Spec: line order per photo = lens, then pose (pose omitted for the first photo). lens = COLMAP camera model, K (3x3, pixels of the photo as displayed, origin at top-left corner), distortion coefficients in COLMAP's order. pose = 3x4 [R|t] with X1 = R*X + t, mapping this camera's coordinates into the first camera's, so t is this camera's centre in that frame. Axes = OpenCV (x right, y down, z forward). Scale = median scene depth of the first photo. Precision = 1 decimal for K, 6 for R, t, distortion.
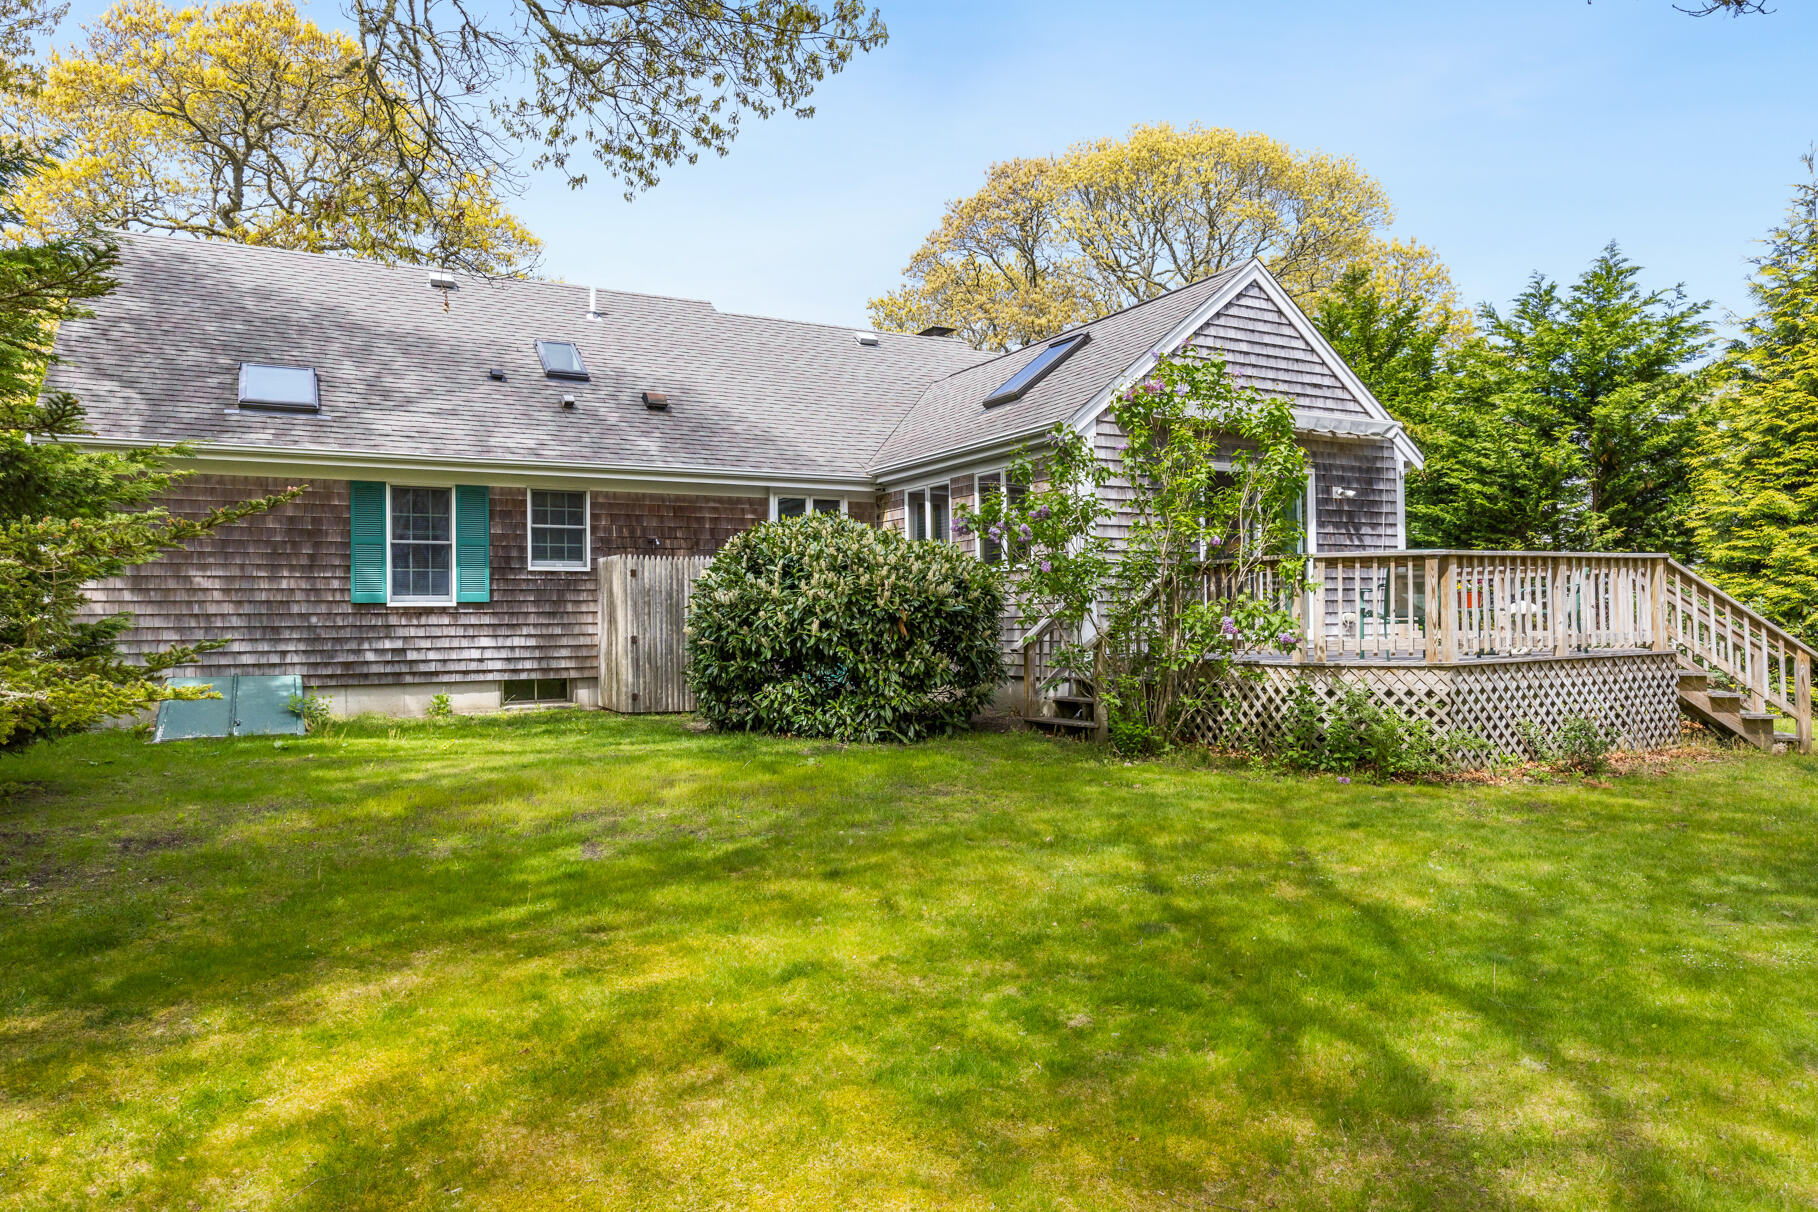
lens RADIAL K [[1205.6, 0, 911.2], [0, 1205.6, 613.1], [0, 0, 1]] dist [0.006409, 0.000483]
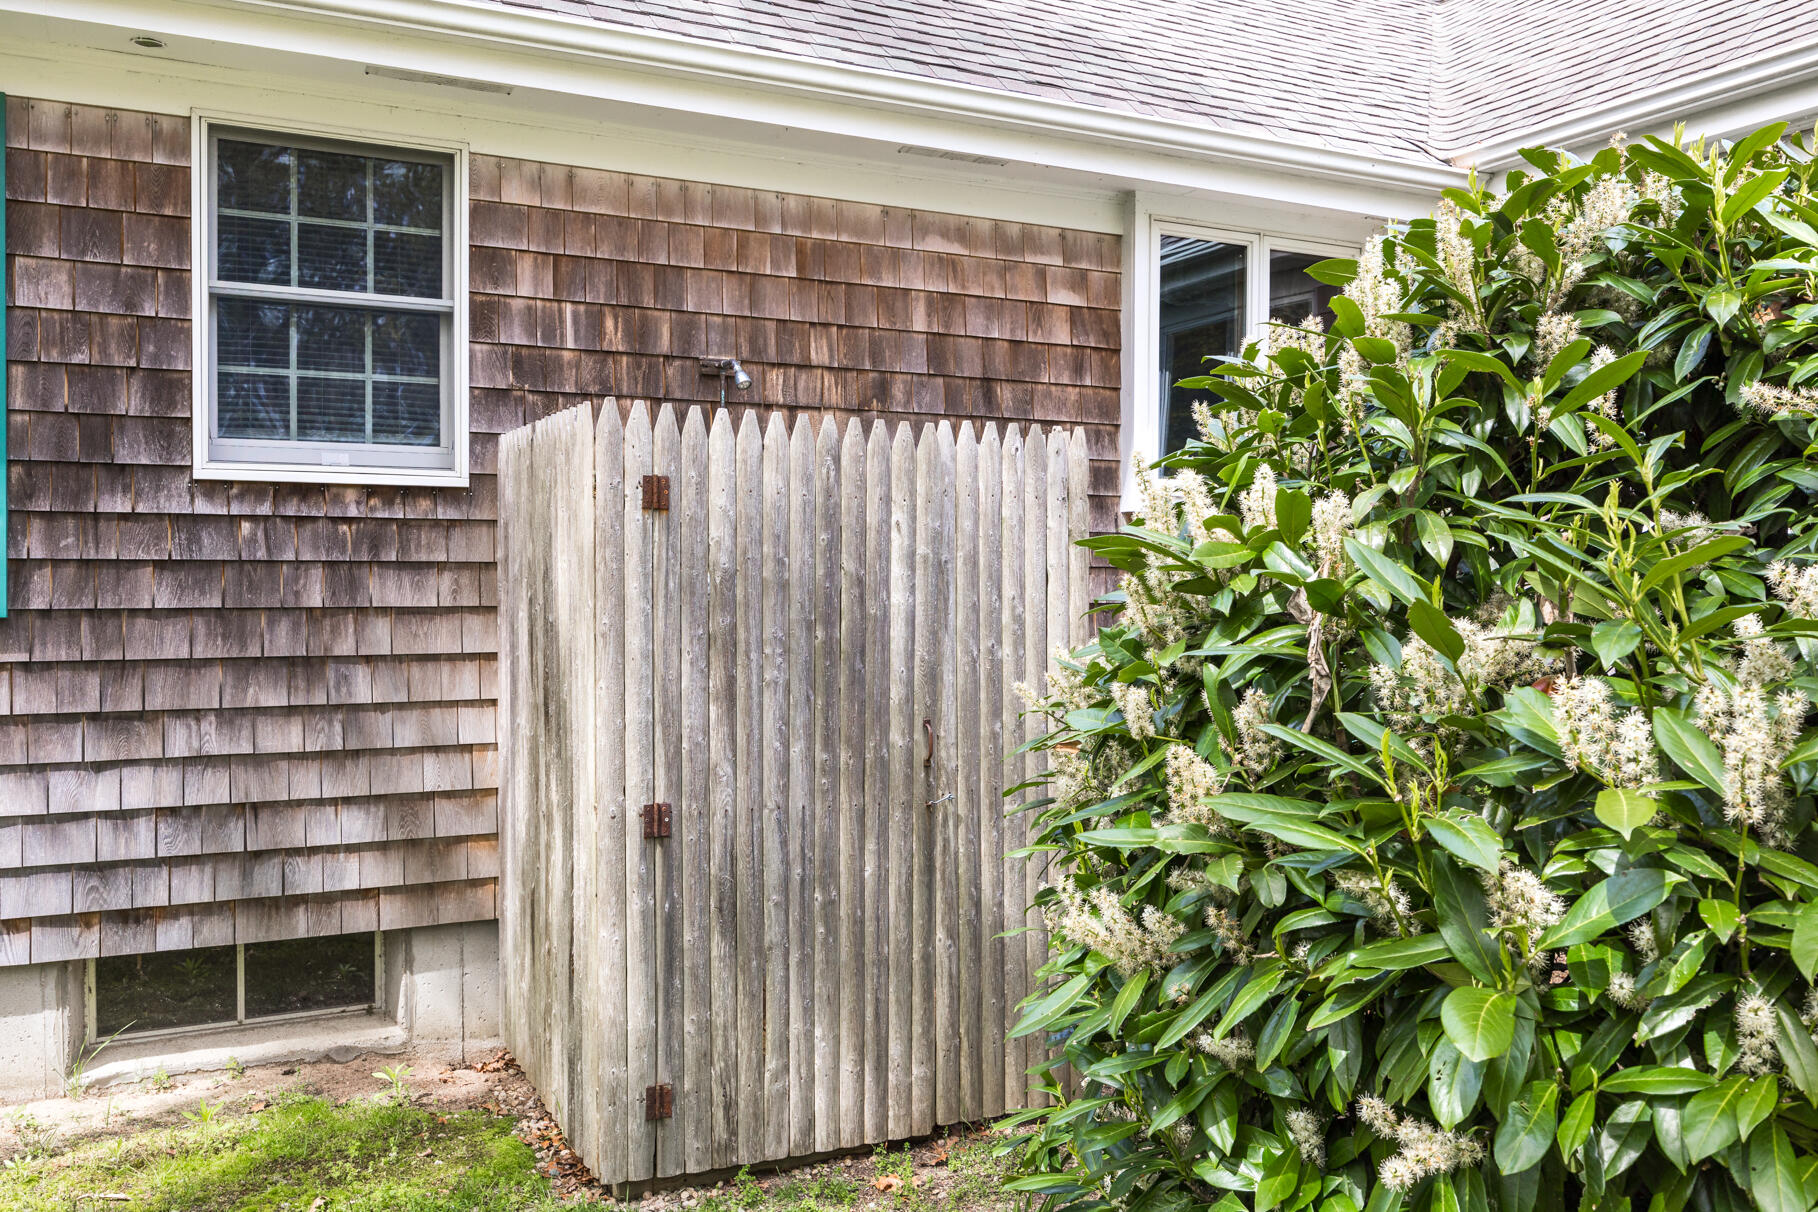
lens RADIAL K [[1562.5, 0, 907.4], [0, 1562.5, 604.4], [0, 0, 1]] dist [-0.014880, -0.003158]
pose [[0.999234, 0.008569, -0.038190, -0.168330], [-0.008243, 0.999928, 0.008686, -0.014911], [0.038262, -0.008365, 0.999233, 0.701069]]
